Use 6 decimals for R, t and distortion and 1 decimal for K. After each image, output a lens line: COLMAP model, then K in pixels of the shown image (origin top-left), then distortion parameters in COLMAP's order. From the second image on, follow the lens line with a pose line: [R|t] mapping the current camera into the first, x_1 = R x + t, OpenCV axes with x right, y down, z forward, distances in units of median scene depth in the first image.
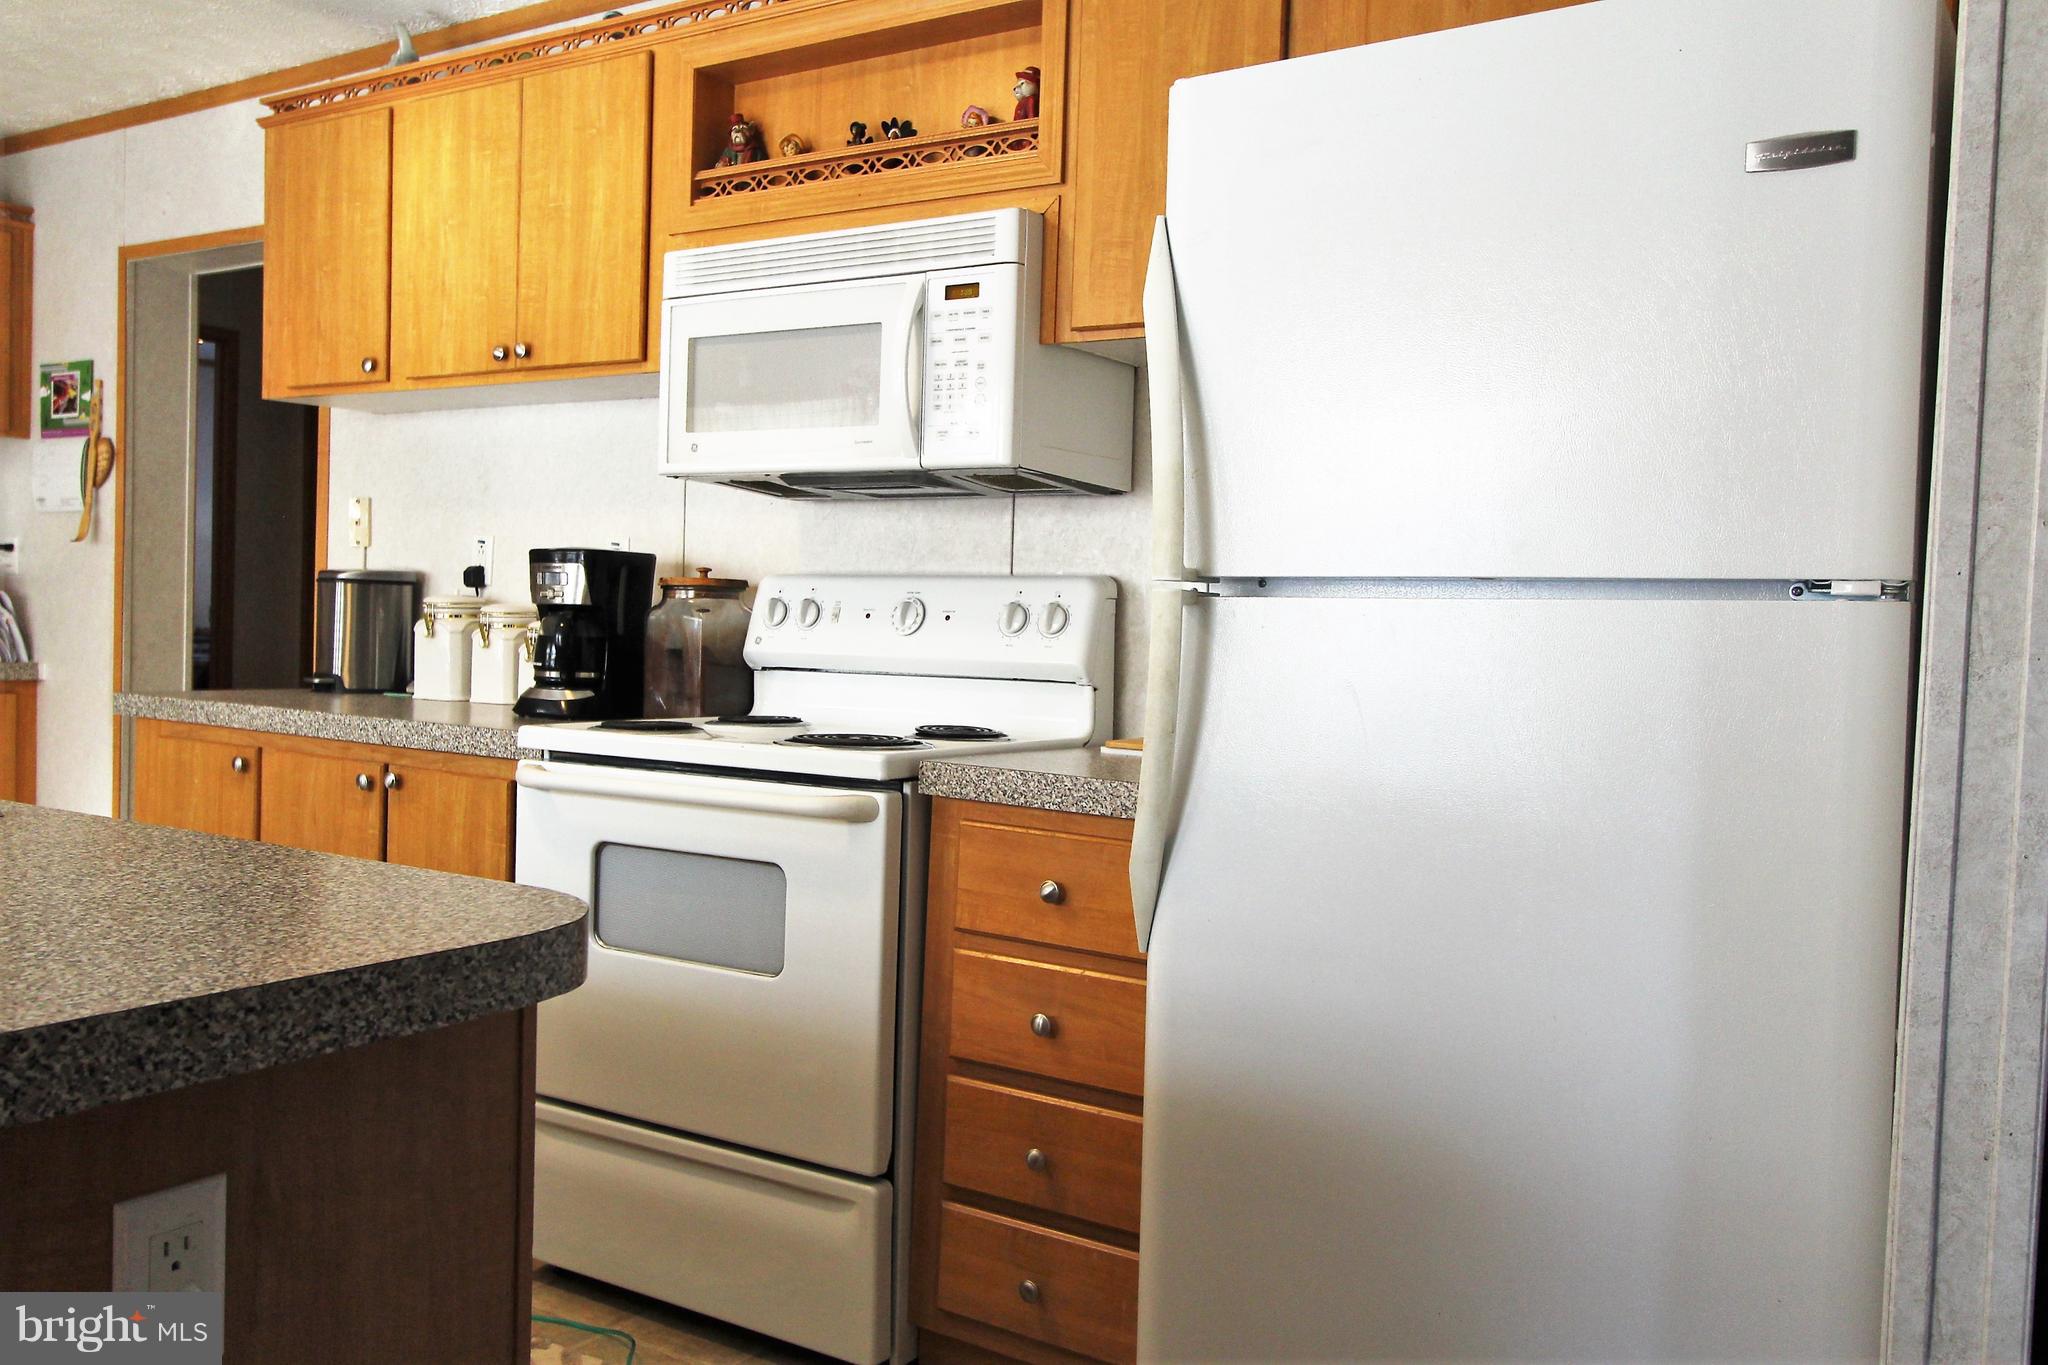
lens RADIAL K [[1620.1, 0, 1024.0], [0, 1620.1, 682.5], [0, 0, 1]] dist [-0.011492, 0.013729]
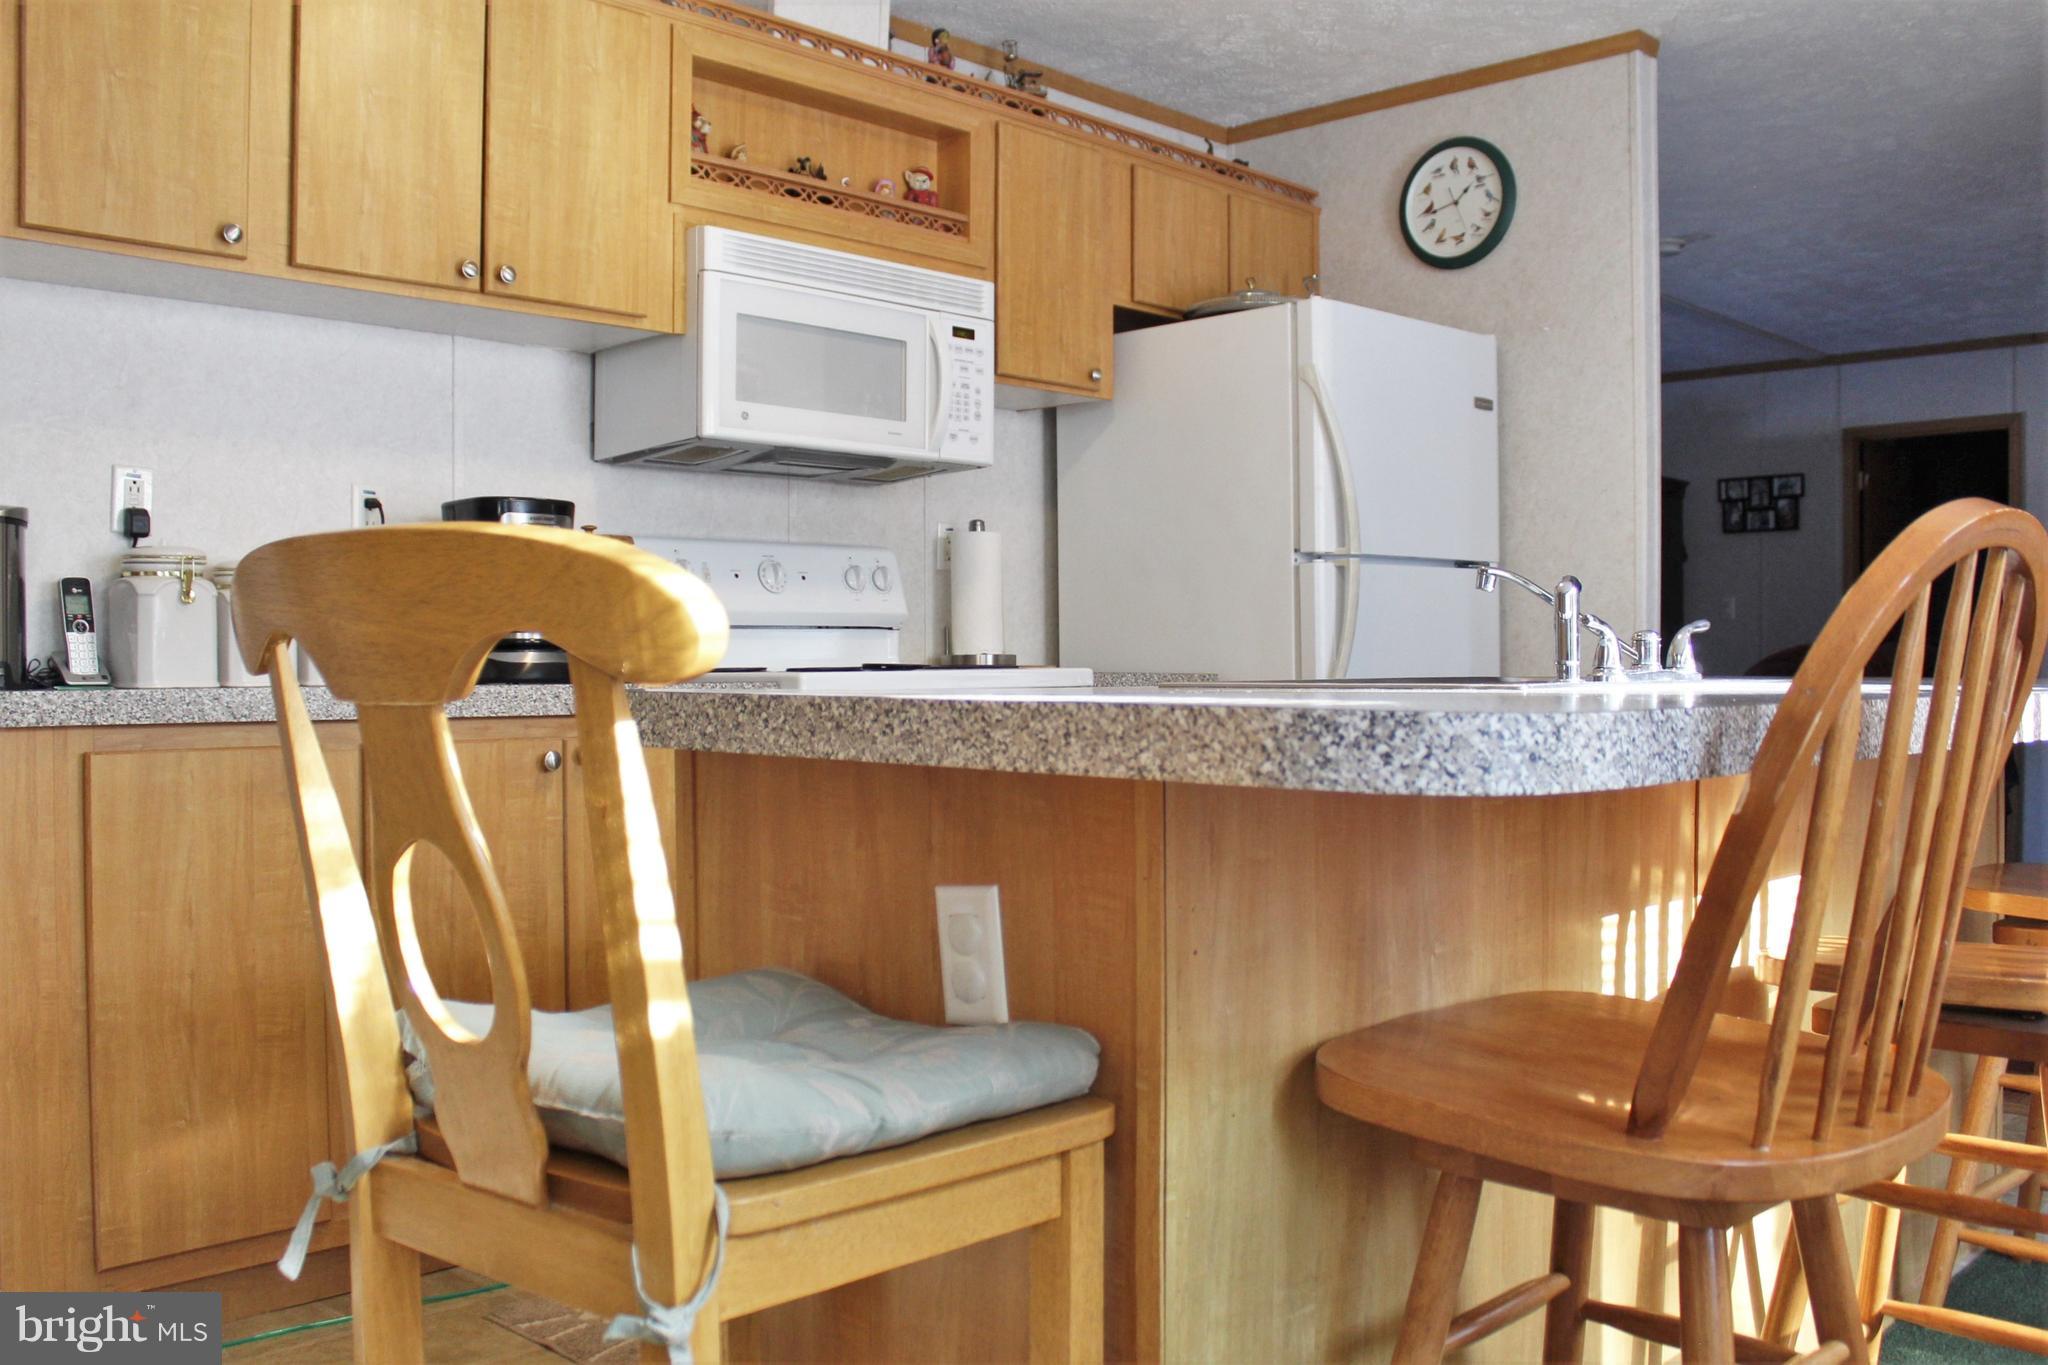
lens RADIAL K [[1817.8, 0, 1024.0], [0, 1817.8, 682.5], [0, 0, 1]] dist [-0.157911, 0.142355]
pose [[0.205039, -0.042829, 0.977816, -1.357902], [0.050298, 0.998183, 0.033174, 0.000872], [-0.977461, 0.042380, 0.206821, 0.586749]]
